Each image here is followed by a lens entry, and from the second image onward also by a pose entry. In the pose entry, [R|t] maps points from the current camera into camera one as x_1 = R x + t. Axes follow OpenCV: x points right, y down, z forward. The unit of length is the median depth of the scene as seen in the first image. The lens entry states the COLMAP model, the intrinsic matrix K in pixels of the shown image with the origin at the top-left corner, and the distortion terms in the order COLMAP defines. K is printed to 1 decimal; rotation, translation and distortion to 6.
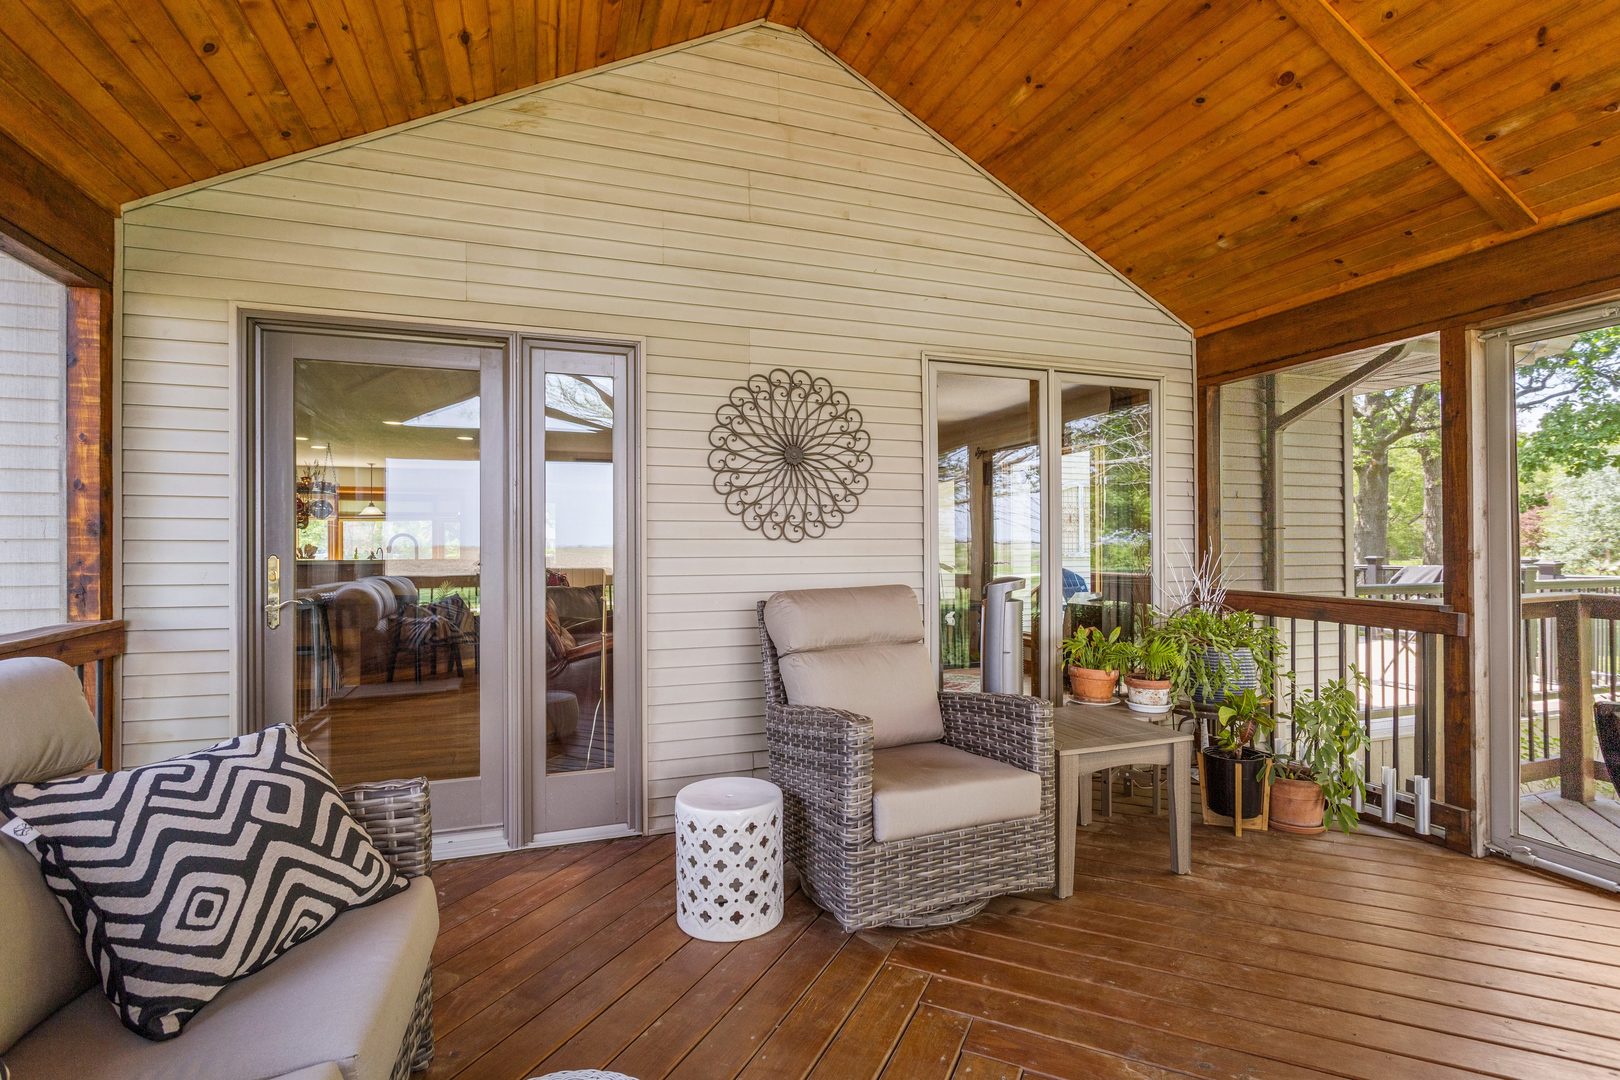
lens RADIAL K [[774.4, 0, 811.9], [0, 774.4, 542.3], [0, 0, 1]] dist [-0.002090, 0.000554]
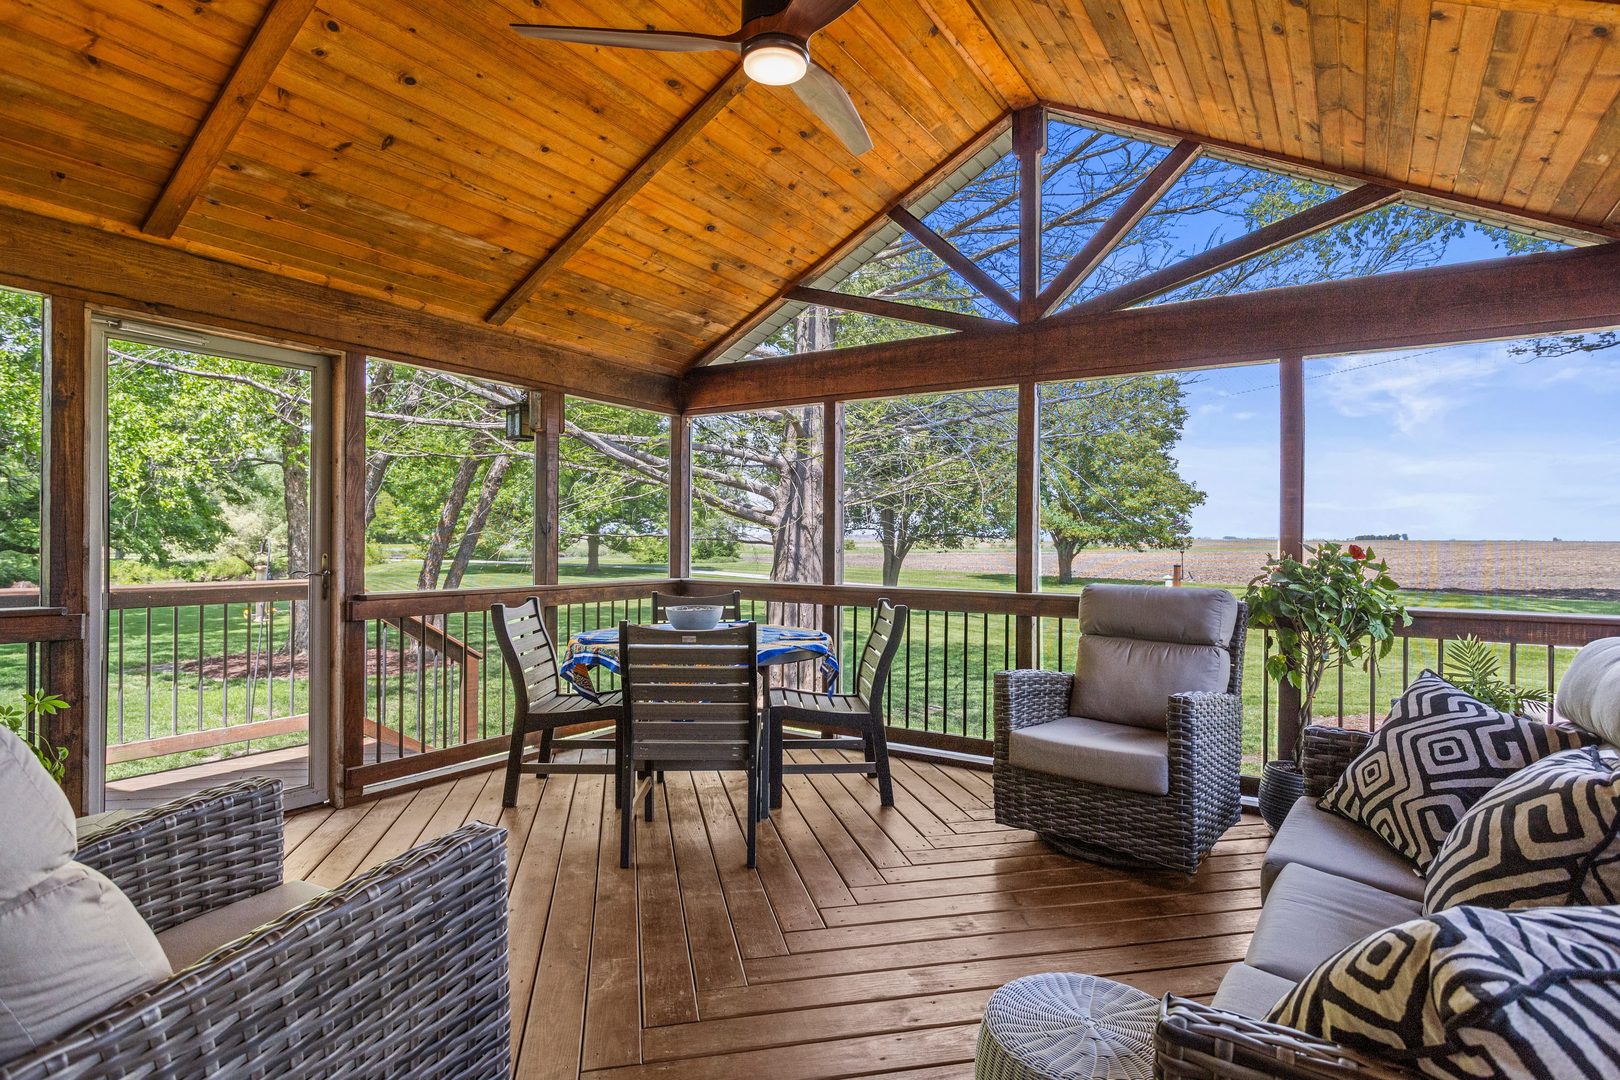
lens RADIAL K [[850.8, 0, 811.7], [0, 850.8, 538.9], [0, 0, 1]] dist [-0.004000, 0.001263]
pose [[-0.617048, -0.003300, 0.786918, -0.500293], [-0.008901, 0.999957, -0.002786, -0.003043], [-0.786875, -0.008724, -0.617051, 0.961824]]
